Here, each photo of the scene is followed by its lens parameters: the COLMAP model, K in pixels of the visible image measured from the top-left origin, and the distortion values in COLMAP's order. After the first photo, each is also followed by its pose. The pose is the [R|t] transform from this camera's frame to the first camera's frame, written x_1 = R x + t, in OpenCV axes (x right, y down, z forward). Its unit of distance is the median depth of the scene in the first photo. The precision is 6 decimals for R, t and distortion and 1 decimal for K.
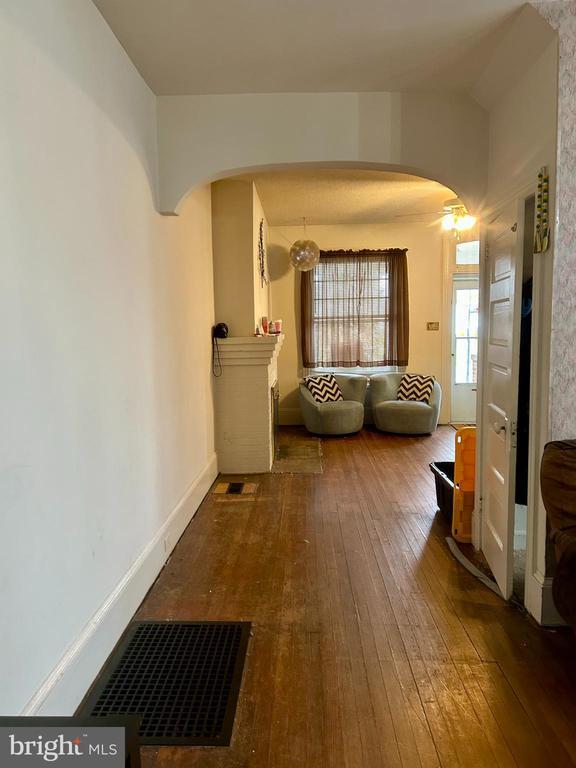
lens RADIAL K [[594.1, 0, 288.0], [0, 594.1, 384.0], [0, 0, 1]] dist [0.113680, -0.089306]
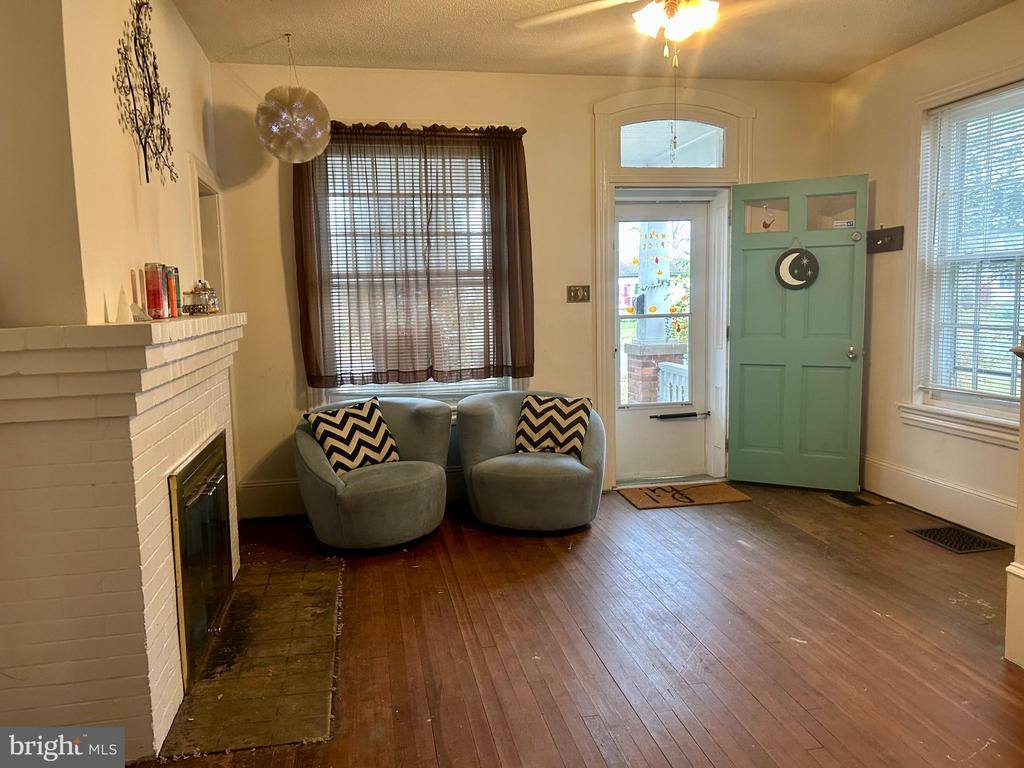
lens RADIAL K [[792.2, 0, 514.8], [0, 792.2, 393.2], [0, 0, 1]] dist [0.113680, -0.089306]
pose [[0.976211, -0.033560, 0.214209, 0.050150], [0.028481, 0.999236, 0.026755, -0.035583], [-0.214944, -0.020018, 0.976421, 0.389876]]
